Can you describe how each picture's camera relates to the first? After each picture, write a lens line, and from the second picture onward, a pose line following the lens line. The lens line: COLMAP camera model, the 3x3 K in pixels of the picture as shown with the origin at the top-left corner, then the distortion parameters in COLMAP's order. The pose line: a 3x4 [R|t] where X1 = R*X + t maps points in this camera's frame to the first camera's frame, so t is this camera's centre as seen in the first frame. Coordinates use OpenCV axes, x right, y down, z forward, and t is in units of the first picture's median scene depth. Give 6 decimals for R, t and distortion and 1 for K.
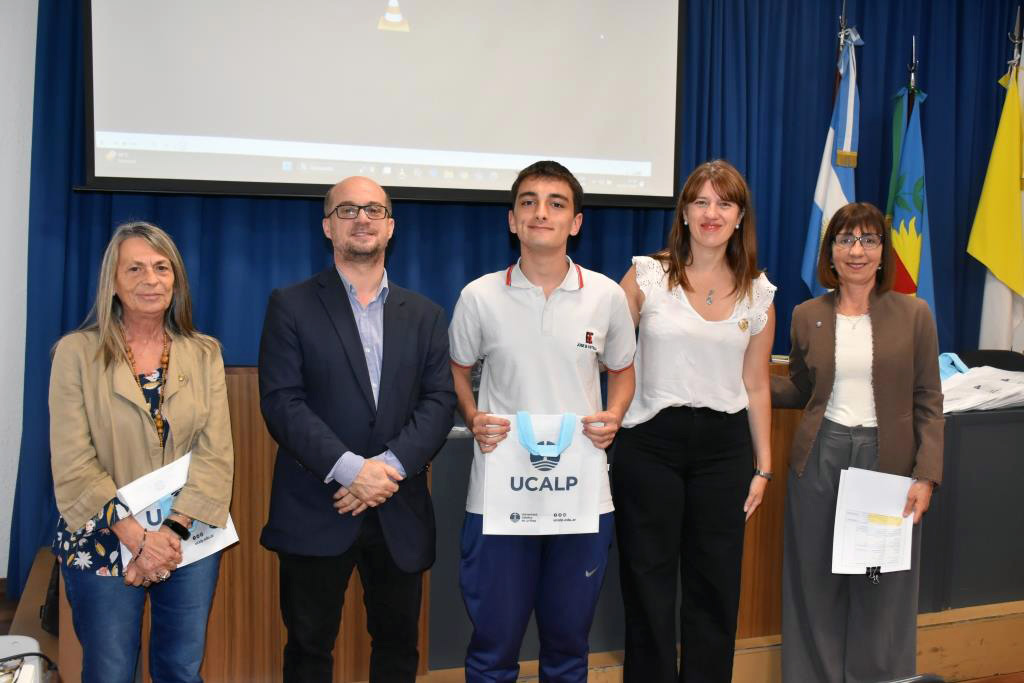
lens RADIAL K [[1128.9, 0, 505.9], [0, 1128.9, 343.0], [0, 0, 1]] dist [-0.004584, 0.000000]
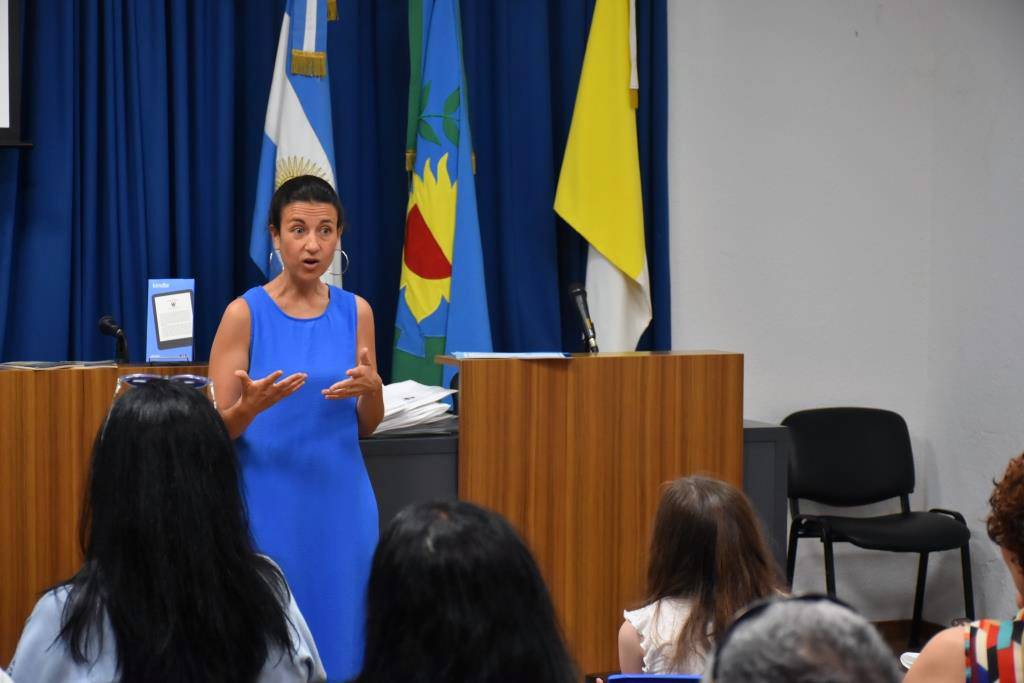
lens RADIAL K [[2824.7, 0, 556.3], [0, 2824.7, 361.3], [0, 0, 1]] dist [-0.116117, 0.000000]
pose [[0.997708, -0.012044, 0.066586, 0.318383], [0.013733, 0.999594, -0.024975, 0.041278], [-0.066258, 0.025832, 0.997468, -0.541255]]
